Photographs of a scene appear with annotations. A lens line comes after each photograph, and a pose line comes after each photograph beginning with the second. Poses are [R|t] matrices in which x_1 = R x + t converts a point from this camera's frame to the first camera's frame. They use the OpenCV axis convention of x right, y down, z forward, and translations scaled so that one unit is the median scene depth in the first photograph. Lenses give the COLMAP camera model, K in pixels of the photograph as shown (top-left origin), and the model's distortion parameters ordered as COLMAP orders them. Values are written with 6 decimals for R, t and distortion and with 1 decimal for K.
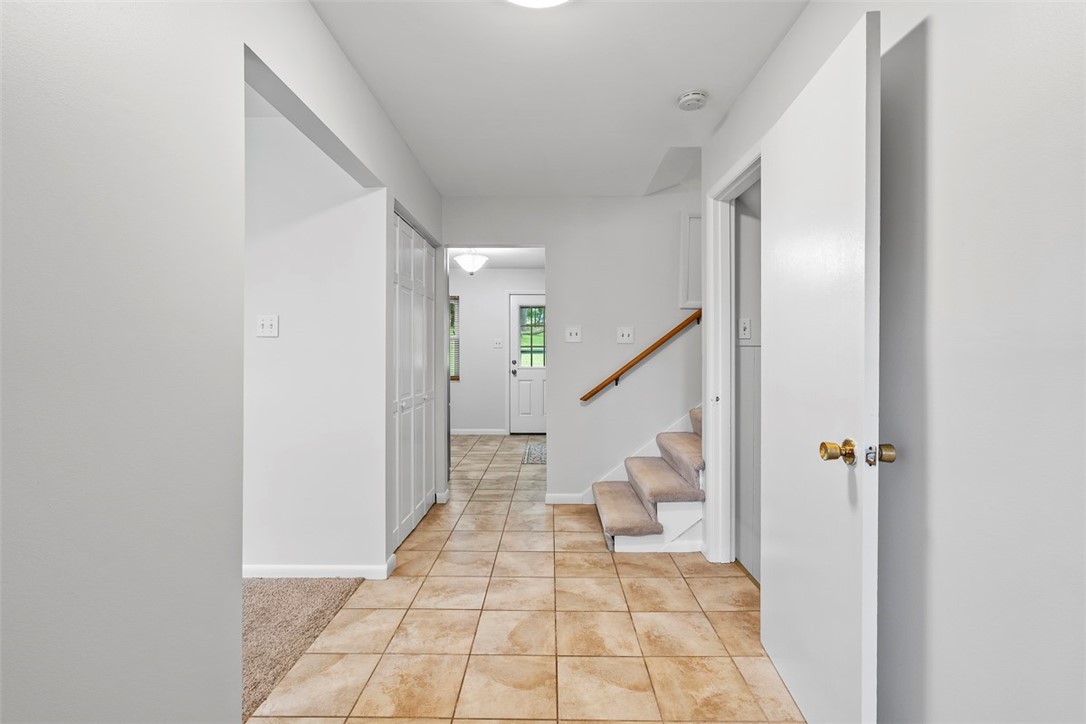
lens RADIAL K [[491.3, 0, 544.3], [0, 491.3, 353.9], [0, 0, 1]] dist [-0.005334, 0.001004]
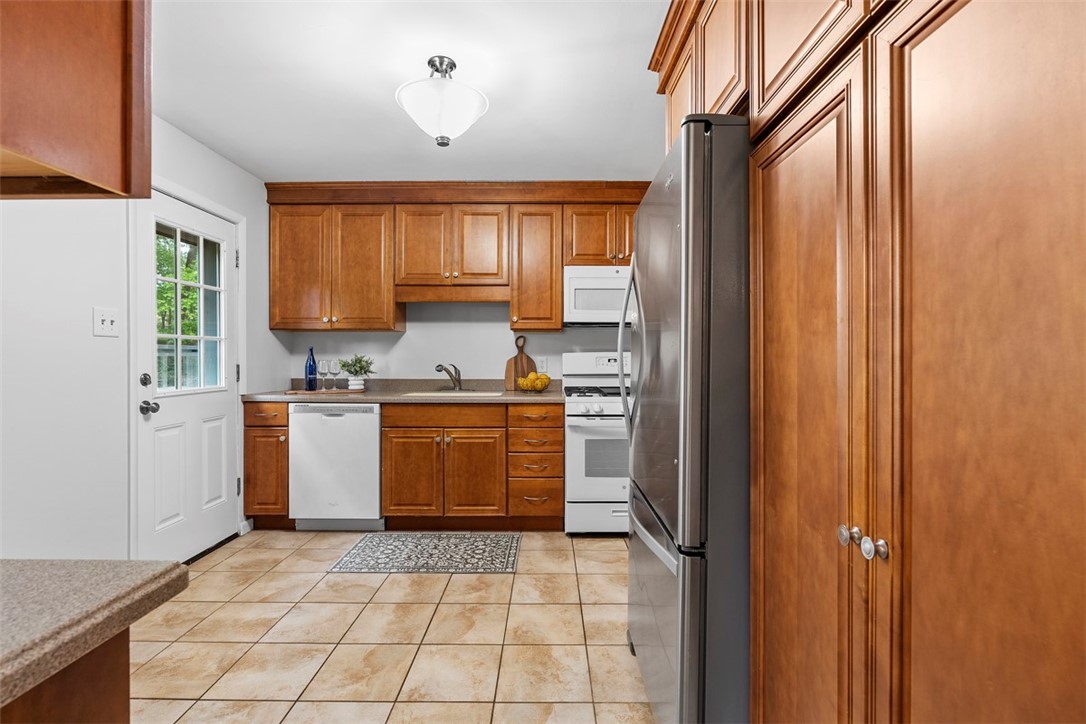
lens RADIAL K [[499.3, 0, 544.0], [0, 499.3, 359.0], [0, 0, 1]] dist [-0.005102, -0.000314]
pose [[-0.001129, -0.001645, 0.999998, -0.413017], [0.000173, 0.999999, 0.001645, 0.001851], [-0.999999, 0.000175, -0.001129, 0.719769]]
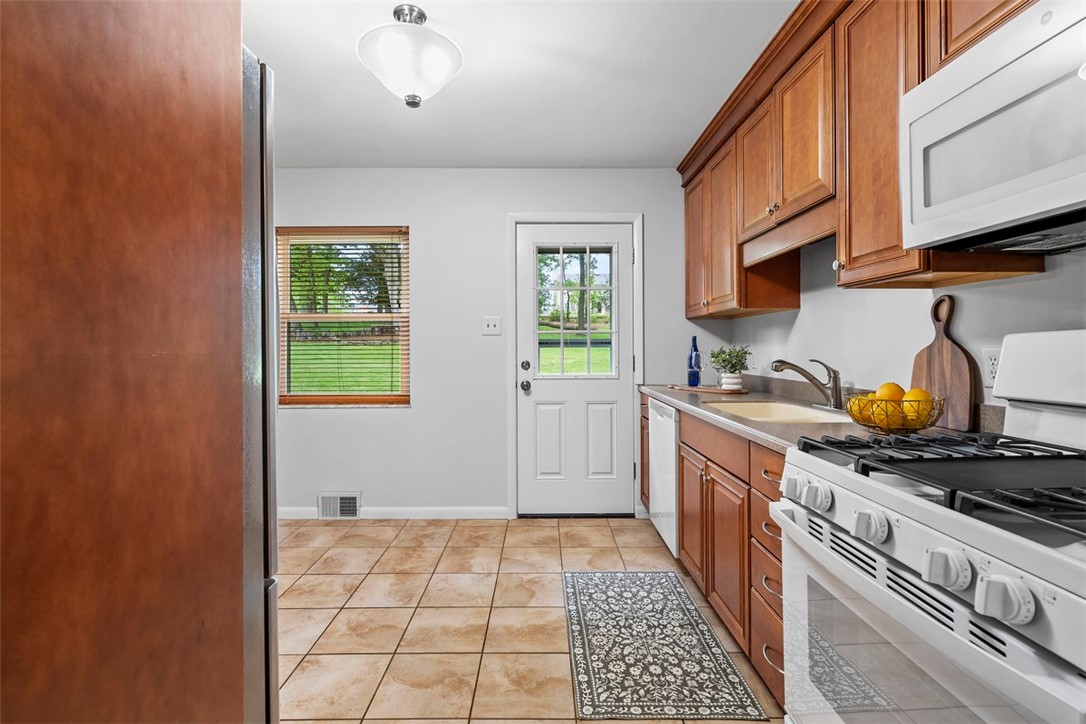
lens RADIAL K [[491.3, 0, 544.3], [0, 491.3, 353.9], [0, 0, 1]] dist [-0.005334, 0.001004]
pose [[0.999872, -0.001561, 0.015893, -0.051149], [0.001435, 0.999968, 0.007919, 0.002096], [-0.015905, -0.007896, 0.999842, 0.525745]]
